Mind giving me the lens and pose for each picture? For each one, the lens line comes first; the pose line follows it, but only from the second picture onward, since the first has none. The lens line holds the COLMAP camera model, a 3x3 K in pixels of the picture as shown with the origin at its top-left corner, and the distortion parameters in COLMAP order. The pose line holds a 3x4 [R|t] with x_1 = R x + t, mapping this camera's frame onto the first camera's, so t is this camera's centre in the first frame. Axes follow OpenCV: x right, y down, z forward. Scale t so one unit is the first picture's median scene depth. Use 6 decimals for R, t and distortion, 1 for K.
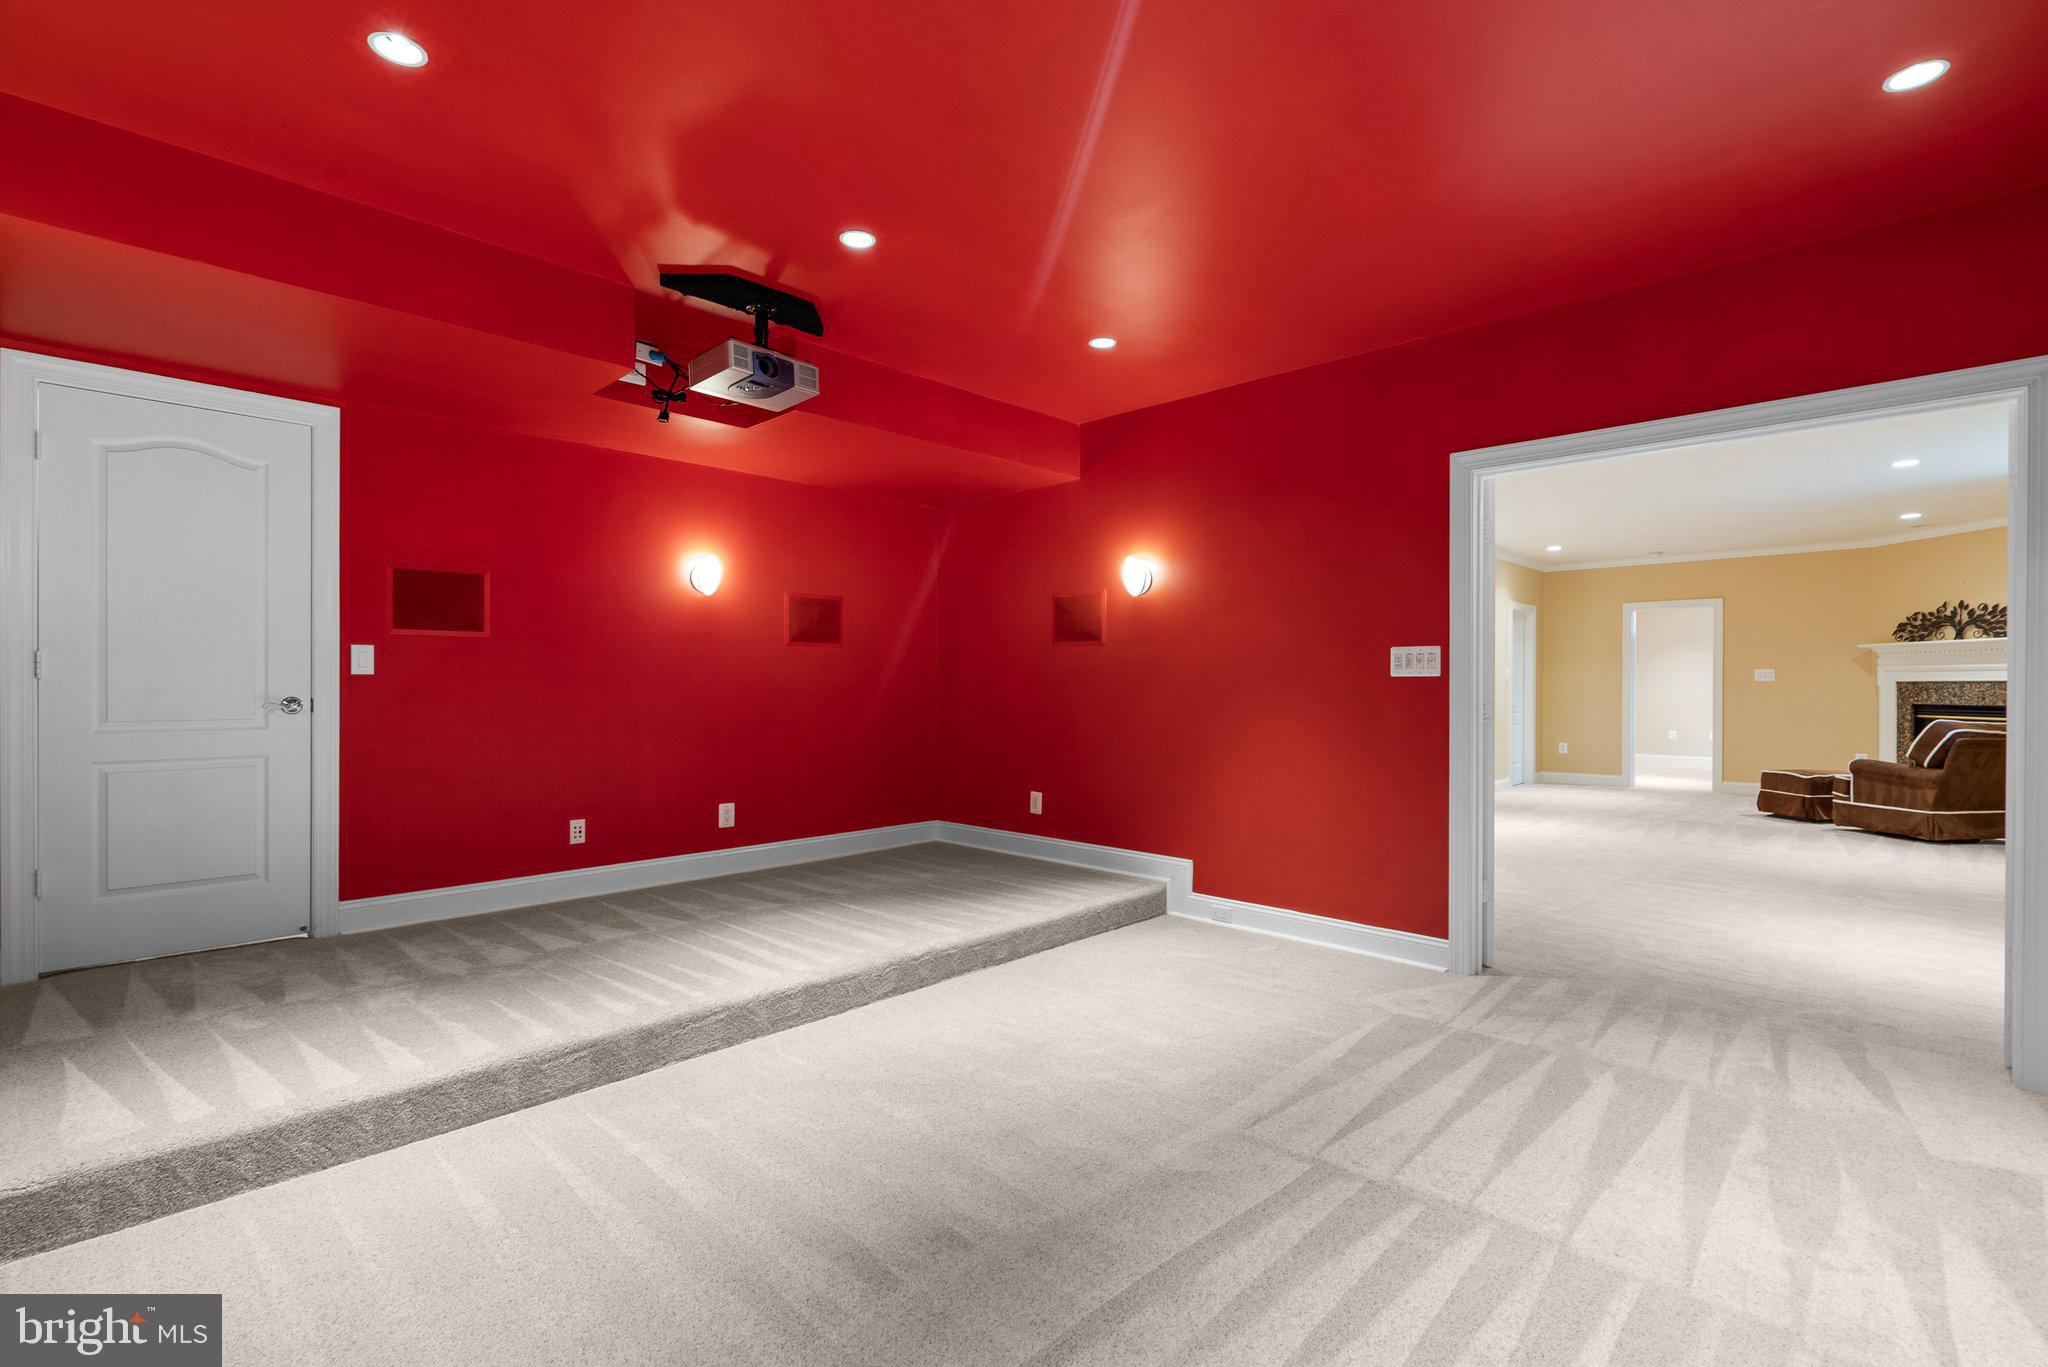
lens RADIAL K [[941.5, 0, 1000.9], [0, 941.5, 688.6], [0, 0, 1]] dist [-0.000487, -0.000527]
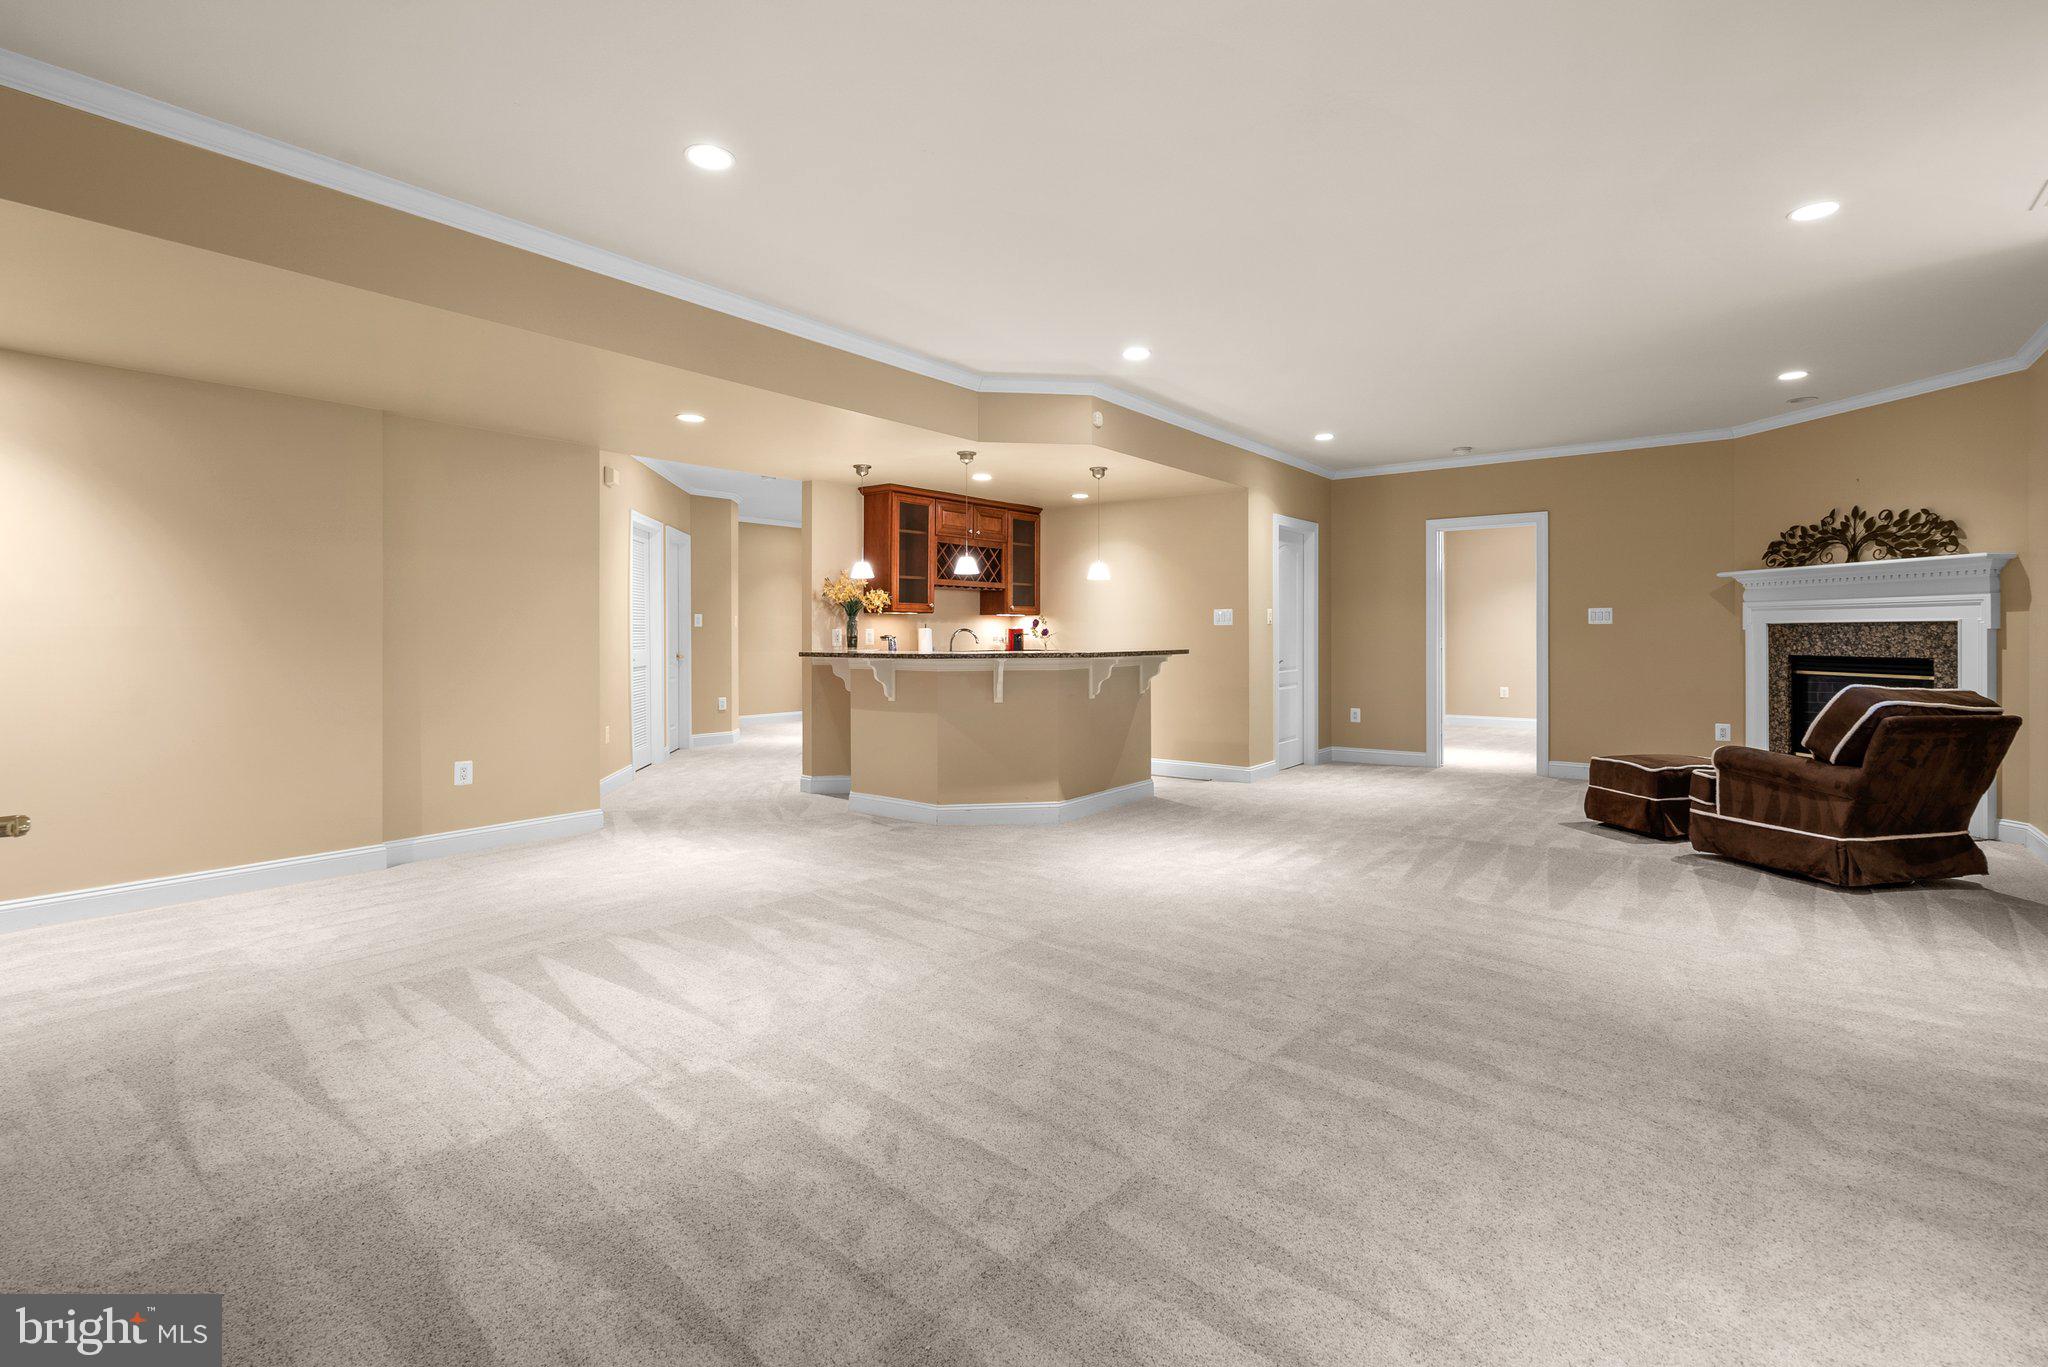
lens RADIAL K [[951.6, 0, 1015.2], [0, 951.6, 637.6], [0, 0, 1]] dist [-0.000389, 0.000102]
pose [[0.993406, -0.004561, 0.114557, 0.330907], [0.004653, 0.999989, -0.000535, 0.000881], [-0.114553, 0.001065, 0.993417, 0.381998]]
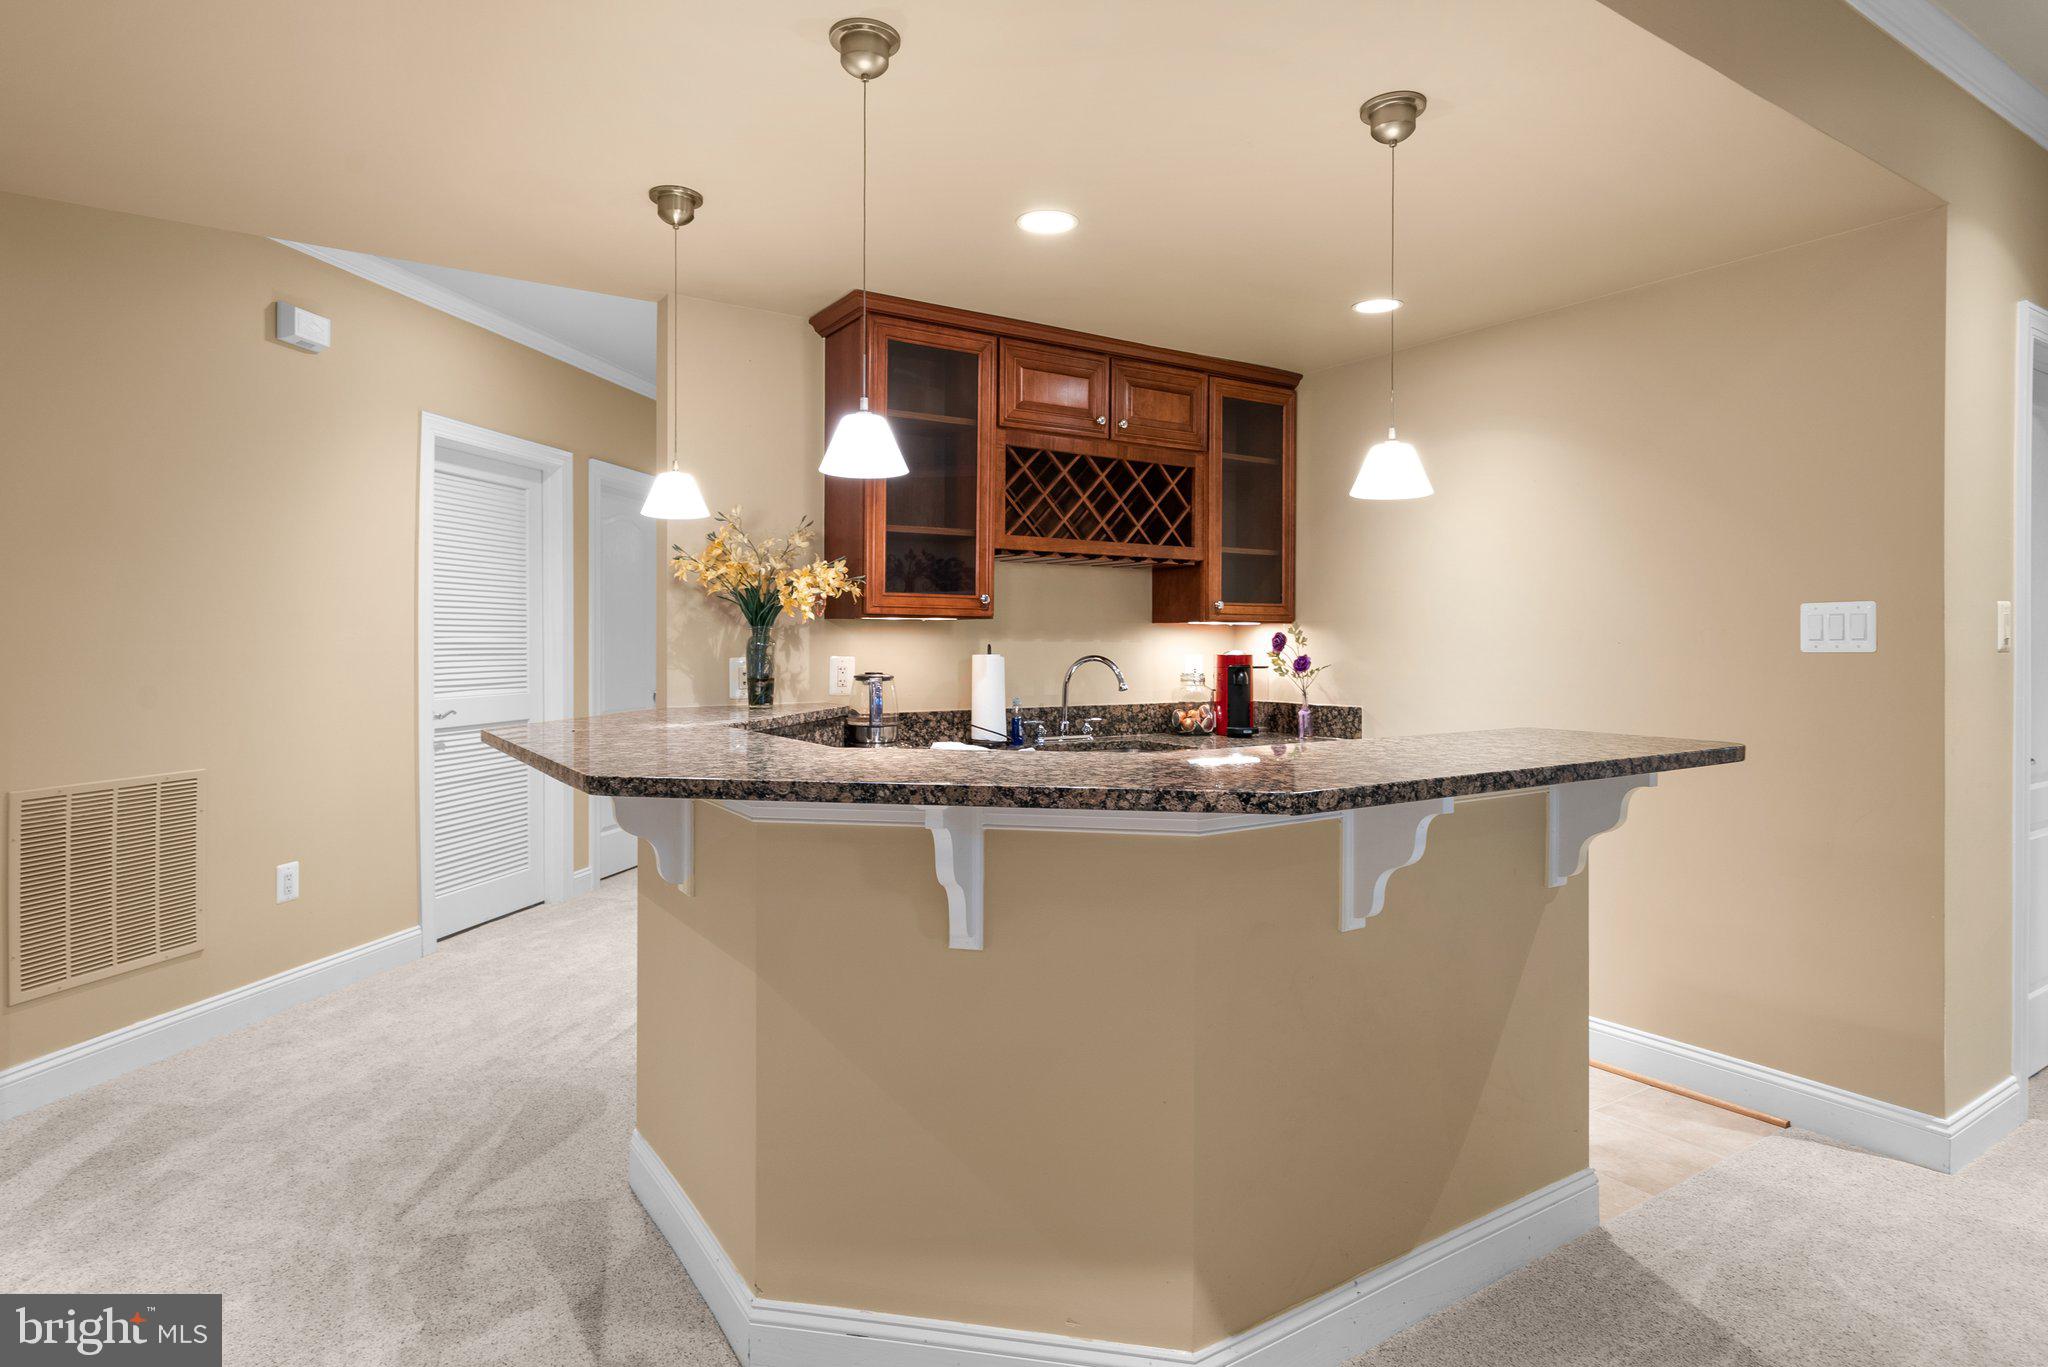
lens RADIAL K [[1089.2, 0, 1018.2], [0, 1089.2, 649.0], [0, 0, 1]] dist [0.003650, 0.000824]
pose [[0.977860, 0.002076, -0.209250, 0.468359], [-0.002525, 0.999995, -0.001878, -0.011616], [0.209245, 0.002365, 0.977860, 0.928161]]
